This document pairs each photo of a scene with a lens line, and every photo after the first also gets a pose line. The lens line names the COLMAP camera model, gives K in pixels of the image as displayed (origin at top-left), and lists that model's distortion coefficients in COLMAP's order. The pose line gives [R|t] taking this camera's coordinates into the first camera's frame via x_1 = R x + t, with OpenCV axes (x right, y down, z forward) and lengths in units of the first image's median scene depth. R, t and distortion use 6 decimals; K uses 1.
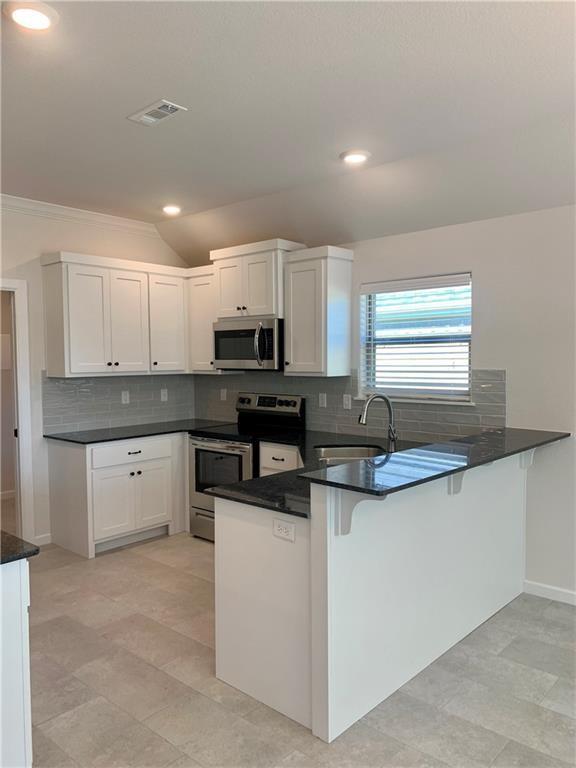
lens RADIAL K [[580.6, 0, 287.8], [0, 580.6, 384.3], [0, 0, 1]] dist [0.036940, -0.005721]
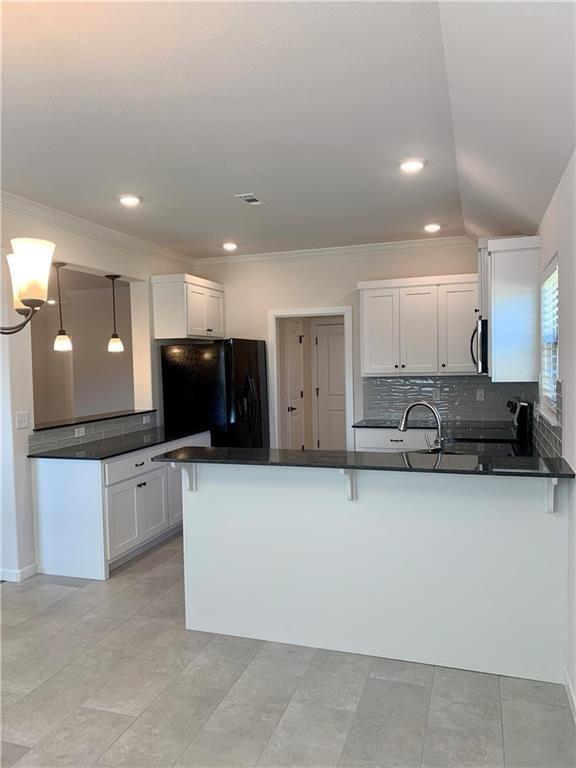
lens RADIAL K [[580.6, 0, 287.7], [0, 580.6, 386.1], [0, 0, 1]] dist [0.036940, -0.005721]
pose [[0.407966, 0.035771, -0.912296, 0.740549], [-0.021862, 0.999328, 0.029407, -0.025433], [0.912735, 0.007948, 0.408474, 0.309238]]
